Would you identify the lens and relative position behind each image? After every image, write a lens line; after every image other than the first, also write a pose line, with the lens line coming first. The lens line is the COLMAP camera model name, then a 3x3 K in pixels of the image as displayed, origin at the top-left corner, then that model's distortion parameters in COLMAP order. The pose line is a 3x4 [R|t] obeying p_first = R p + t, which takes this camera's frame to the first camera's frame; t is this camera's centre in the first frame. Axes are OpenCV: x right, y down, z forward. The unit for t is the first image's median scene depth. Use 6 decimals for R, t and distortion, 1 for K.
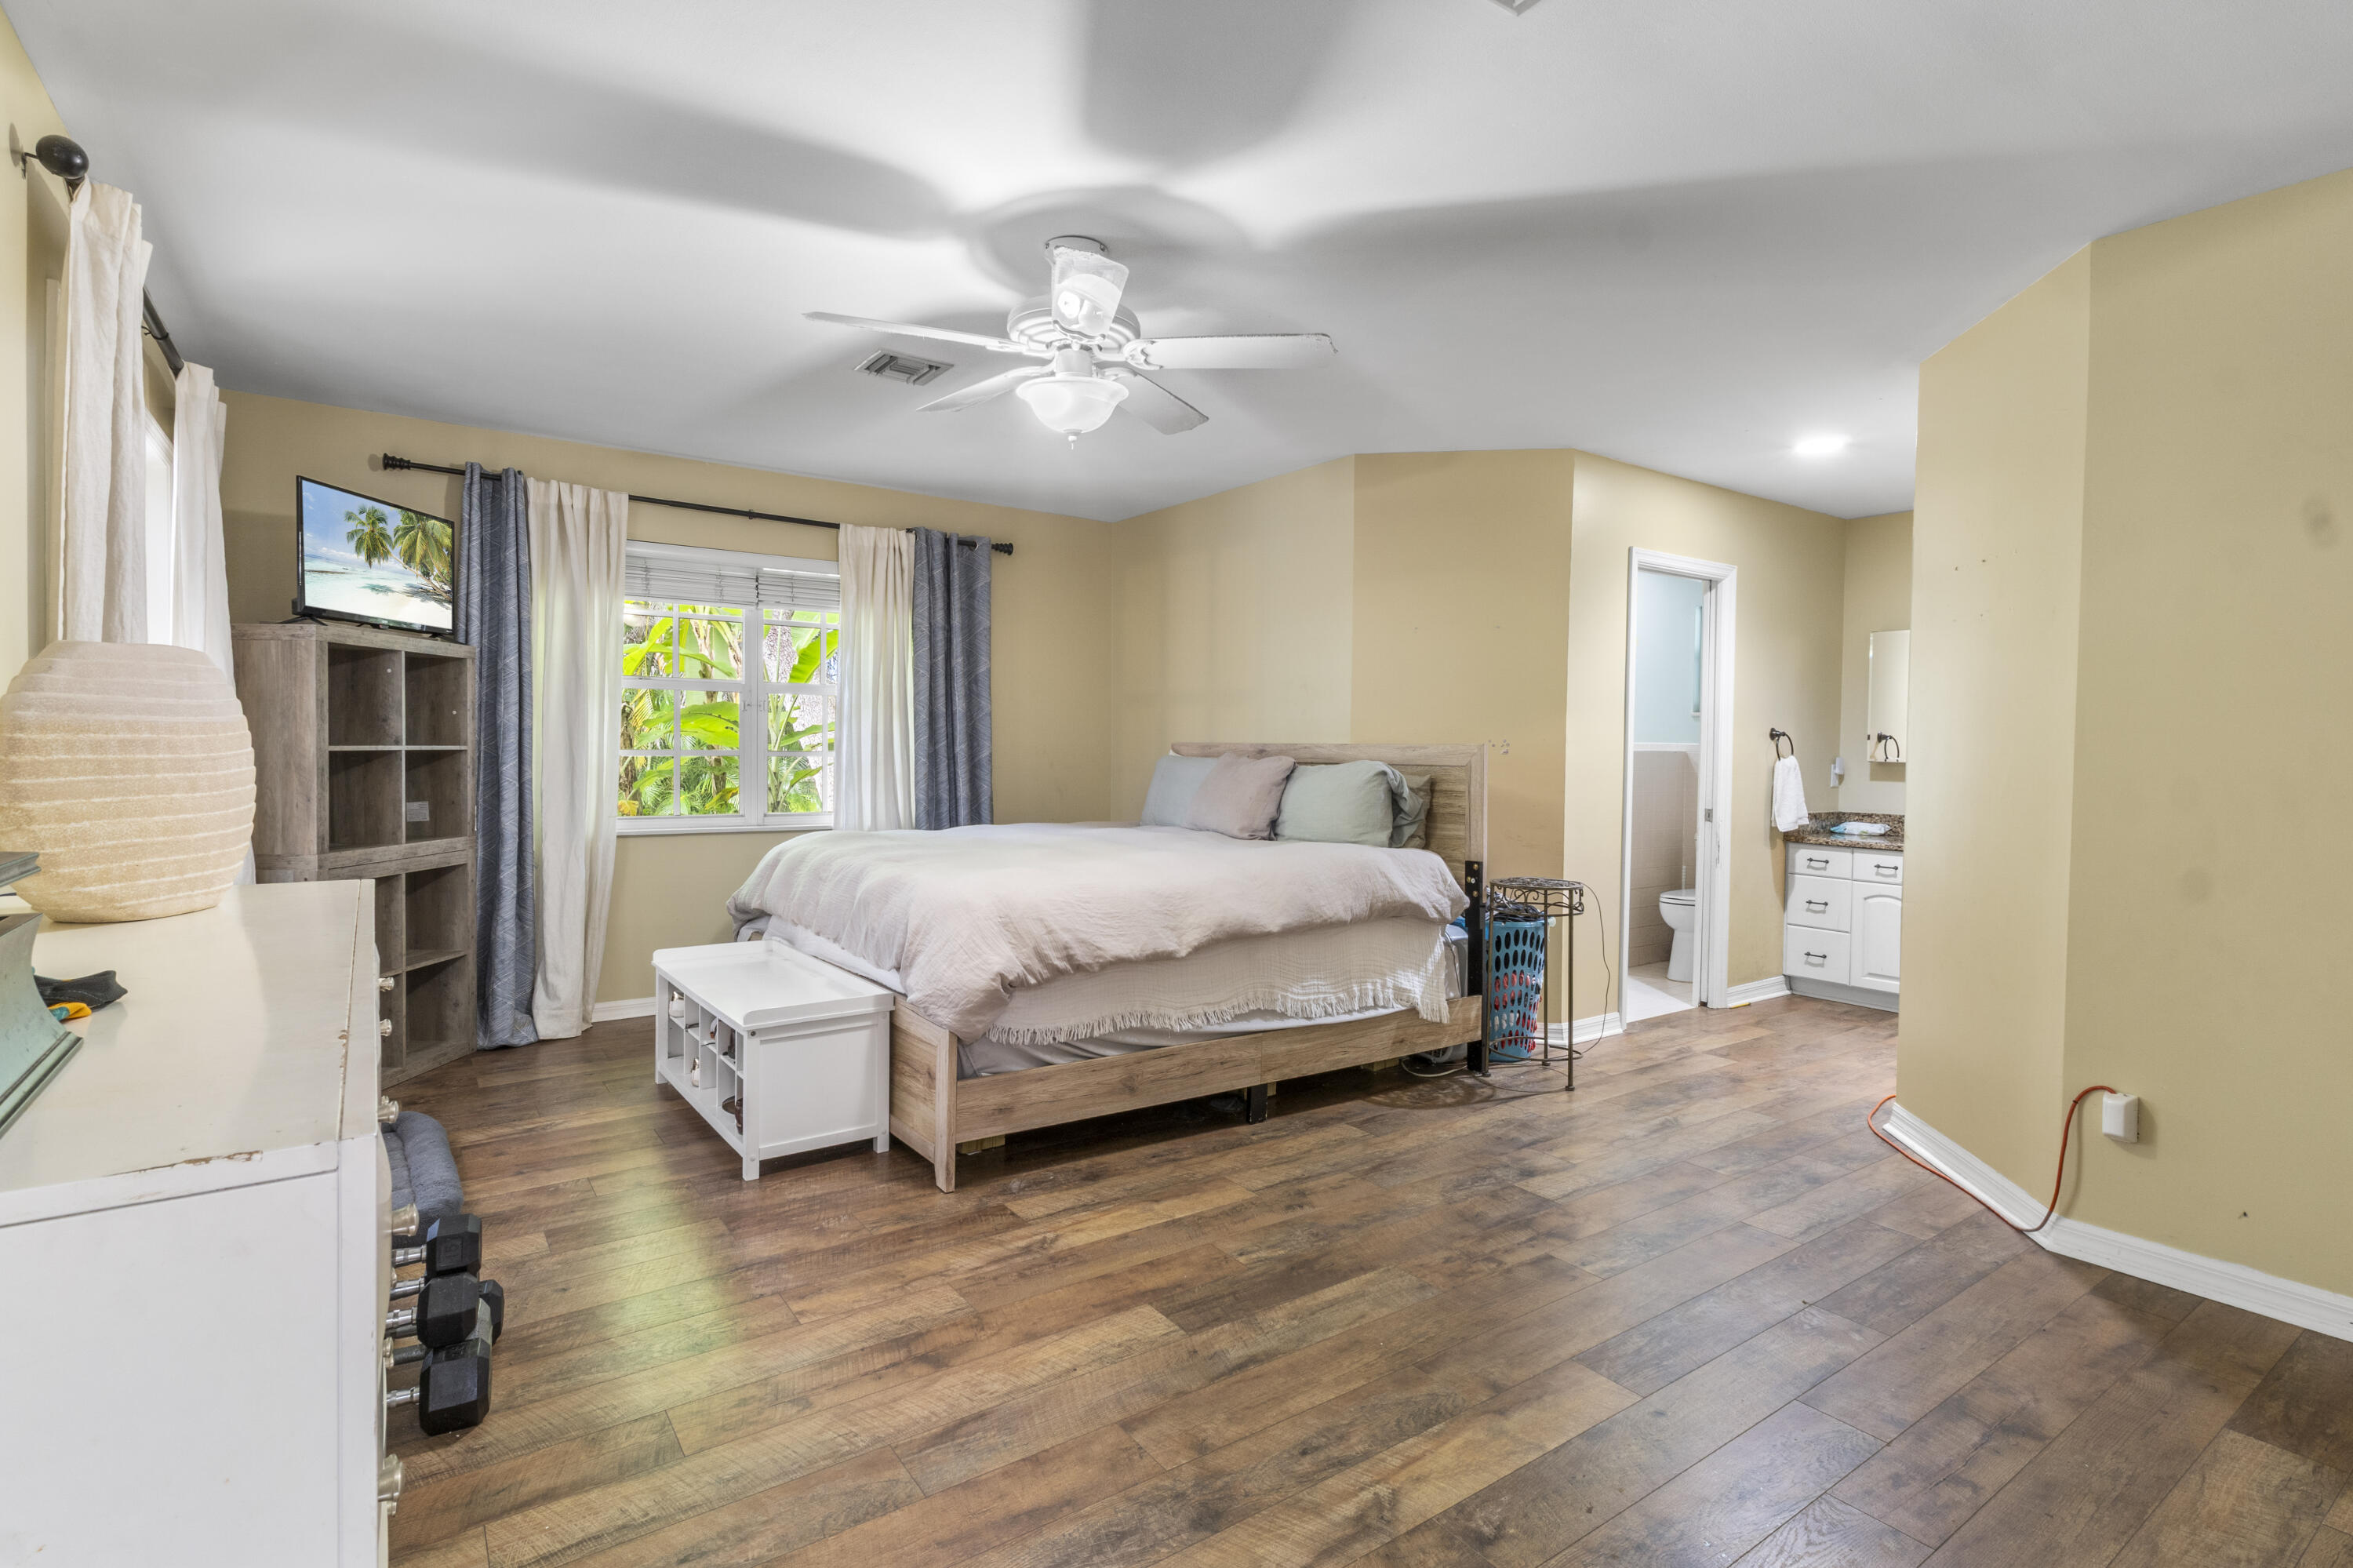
lens RADIAL K [[1127.1, 0, 1171.9], [0, 1127.1, 773.4], [0, 0, 1]] dist [0.000744, 0.000261]
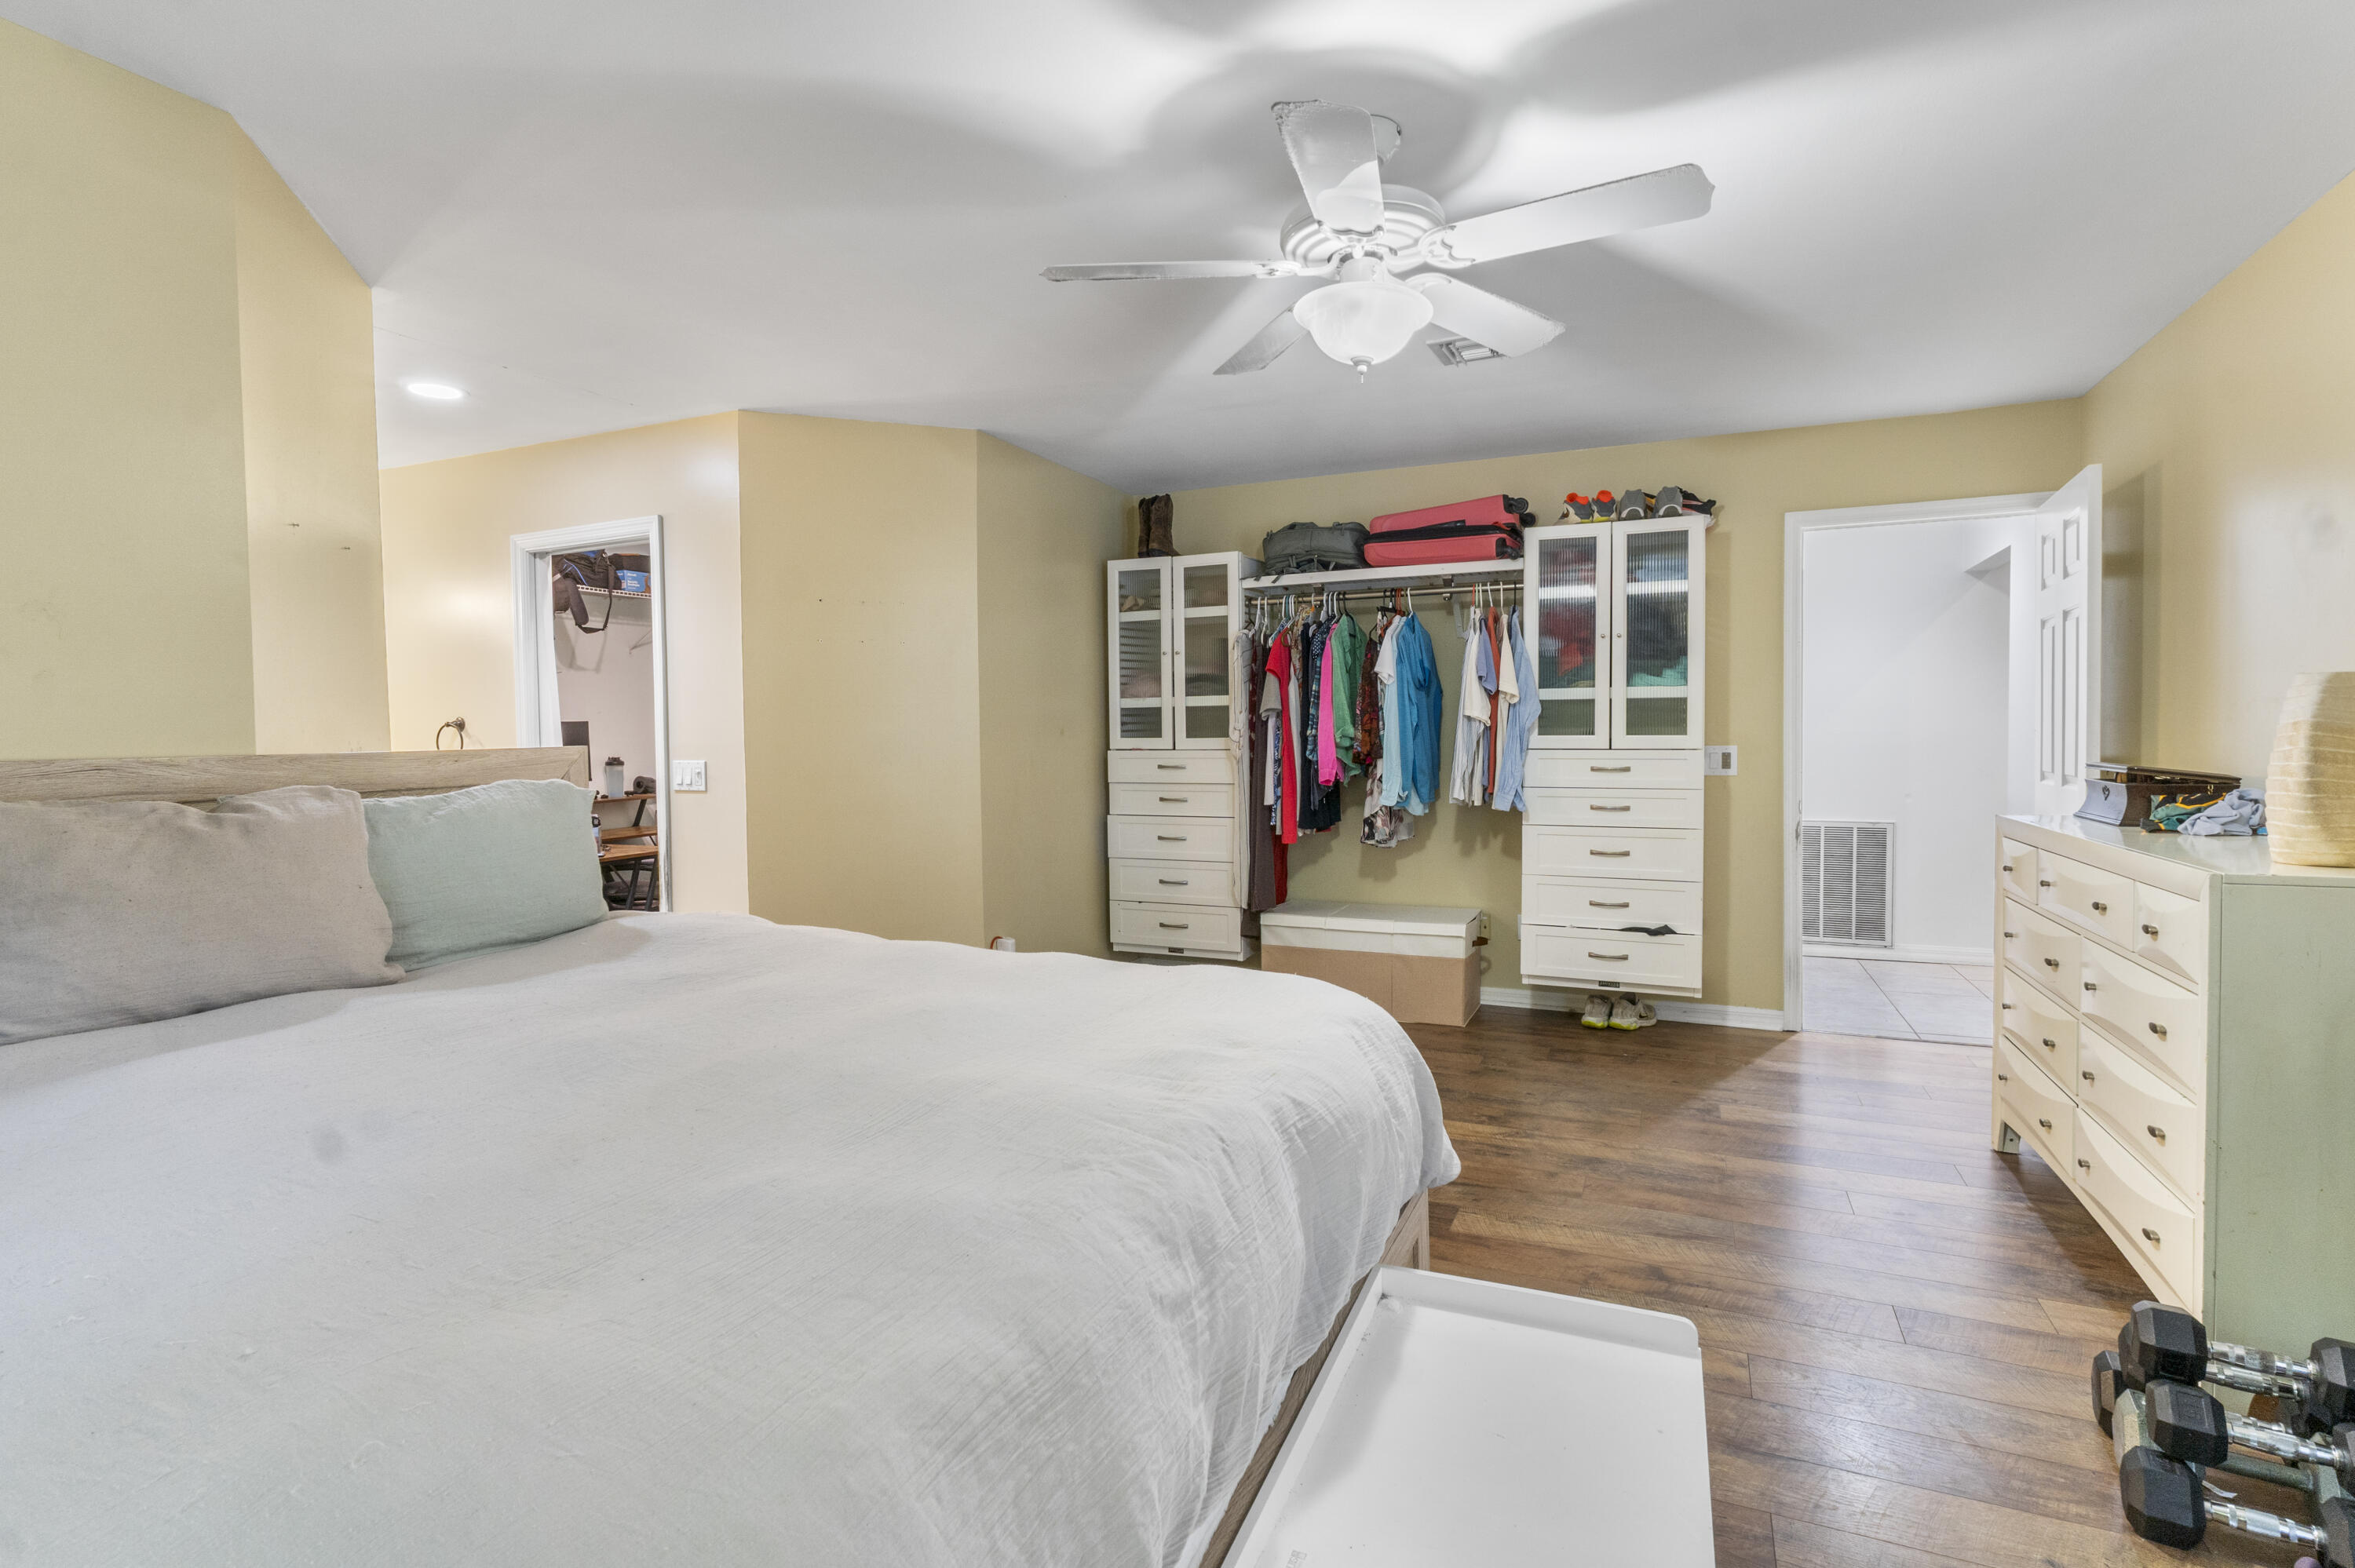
lens RADIAL K [[1127.9, 0, 1173.5], [0, 1127.9, 776.8], [0, 0, 1]] dist [0.000744, 0.000261]
pose [[-0.512417, -0.036235, 0.857972, -1.026756], [0.033111, 0.997533, 0.061905, -0.084325], [-0.858098, 0.060130, -0.509953, 2.185157]]
